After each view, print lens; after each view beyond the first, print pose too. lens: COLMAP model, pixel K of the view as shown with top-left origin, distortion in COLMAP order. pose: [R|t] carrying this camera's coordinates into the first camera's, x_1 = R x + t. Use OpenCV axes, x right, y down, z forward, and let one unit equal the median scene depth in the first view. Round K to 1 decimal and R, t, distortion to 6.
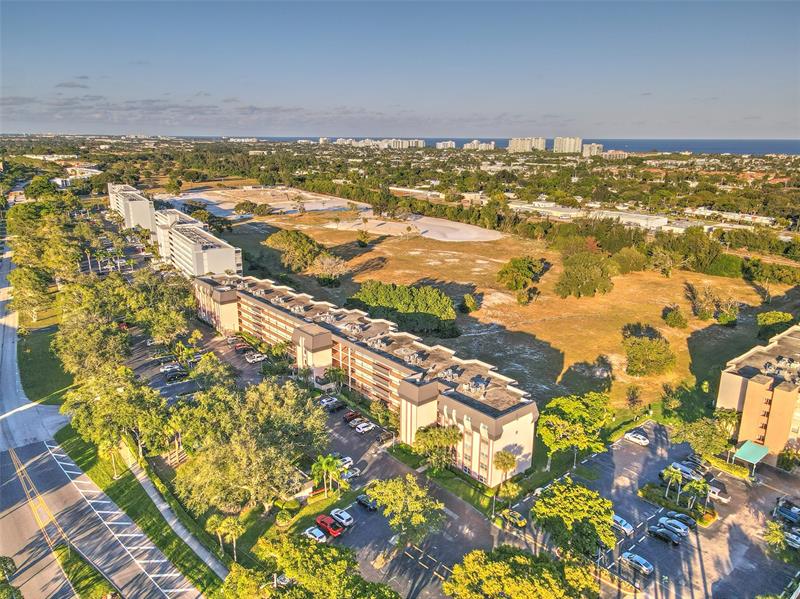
lens RADIAL K [[580.3, 0, 400.0], [0, 580.3, 299.5], [0, 0, 1]] dist [0.018329, -0.001596]
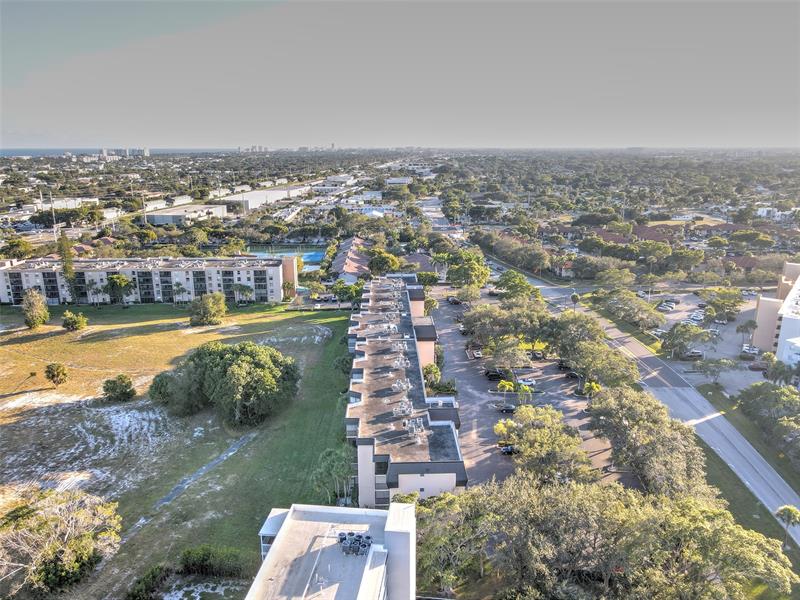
lens RADIAL K [[580.3, 0, 400.0], [0, 580.3, 300.0], [0, 0, 1]] dist [0.018329, -0.001596]
pose [[-0.782593, -0.158497, 0.602019, -0.244060], [0.170523, 0.875483, 0.452163, -0.154368], [-0.598724, 0.456518, -0.658119, 0.550813]]
